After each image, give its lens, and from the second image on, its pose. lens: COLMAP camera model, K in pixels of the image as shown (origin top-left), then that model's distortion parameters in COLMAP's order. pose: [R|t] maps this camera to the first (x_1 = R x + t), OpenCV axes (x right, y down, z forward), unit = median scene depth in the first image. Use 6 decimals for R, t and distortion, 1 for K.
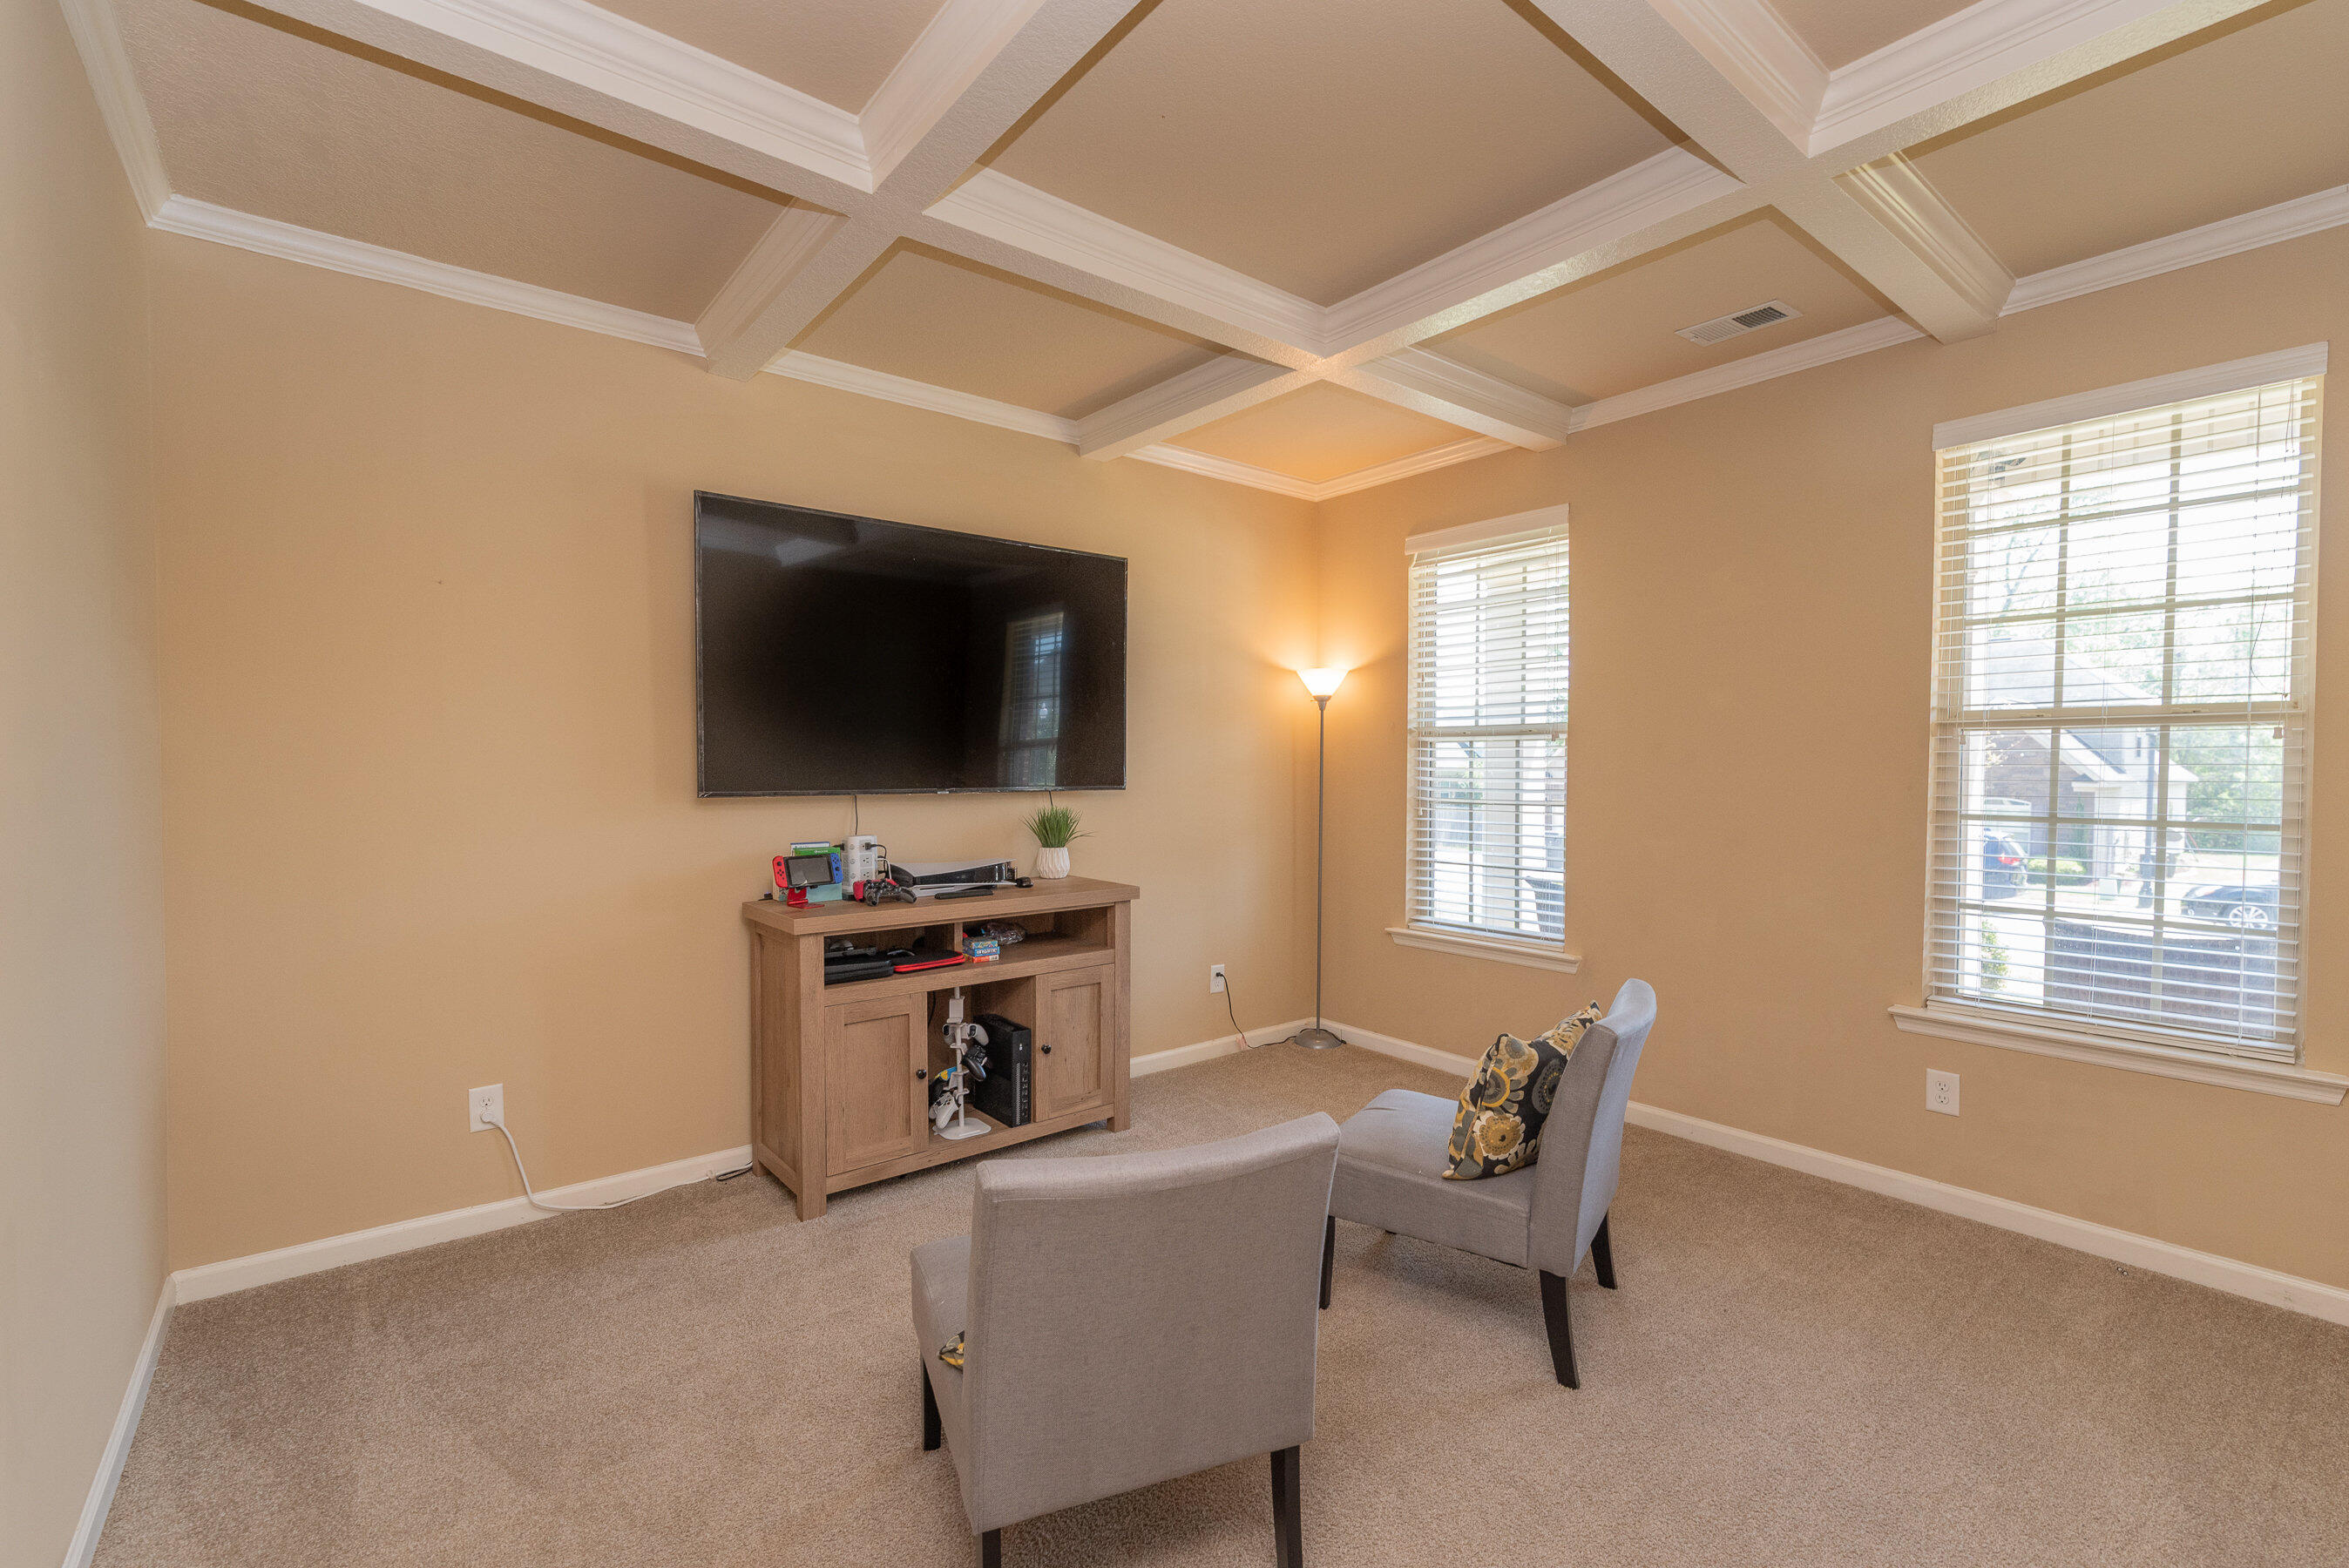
lens RADIAL K [[1011.9, 0, 1168.6], [0, 1011.9, 790.4], [0, 0, 1]] dist [0.000801, 0.000441]
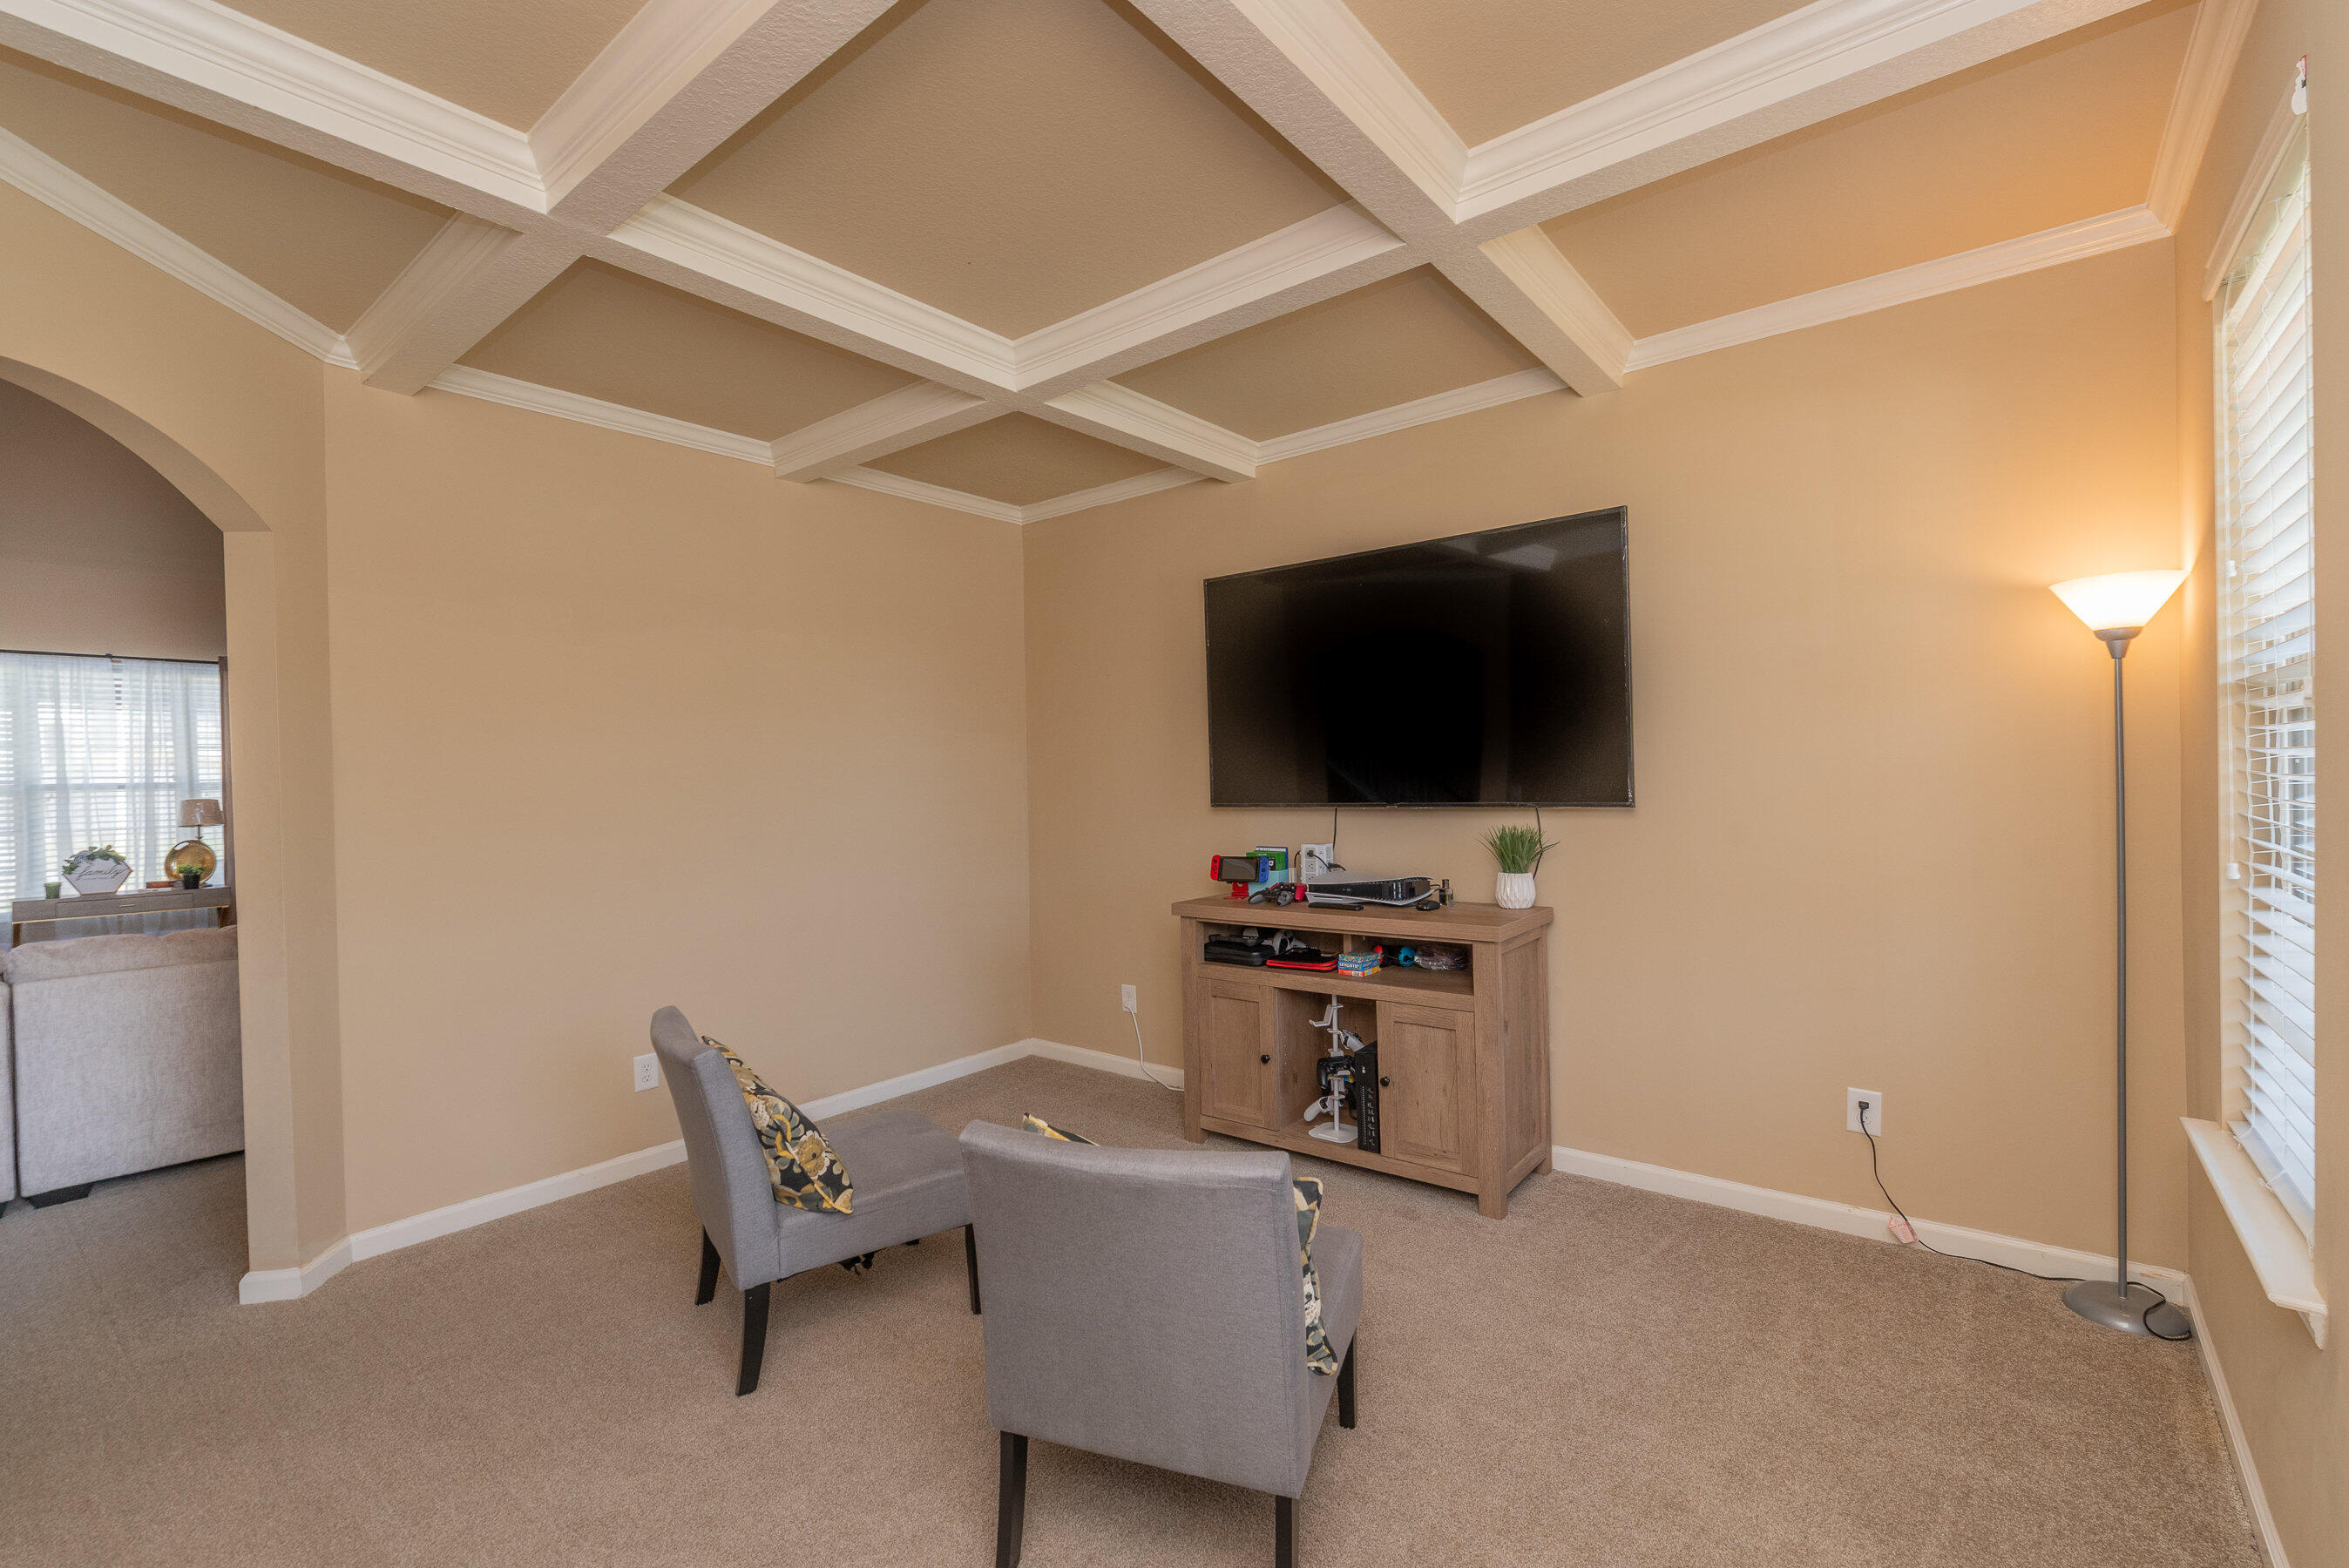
lens RADIAL K [[1011.9, 0, 1158.6], [0, 1011.9, 790.7], [0, 0, 1]] dist [0.000801, 0.000441]
pose [[0.219390, 0.004309, -0.975628, 0.754626], [-0.002351, 0.999990, 0.003888, -0.018743], [0.975634, 0.001441, 0.219398, 0.586240]]
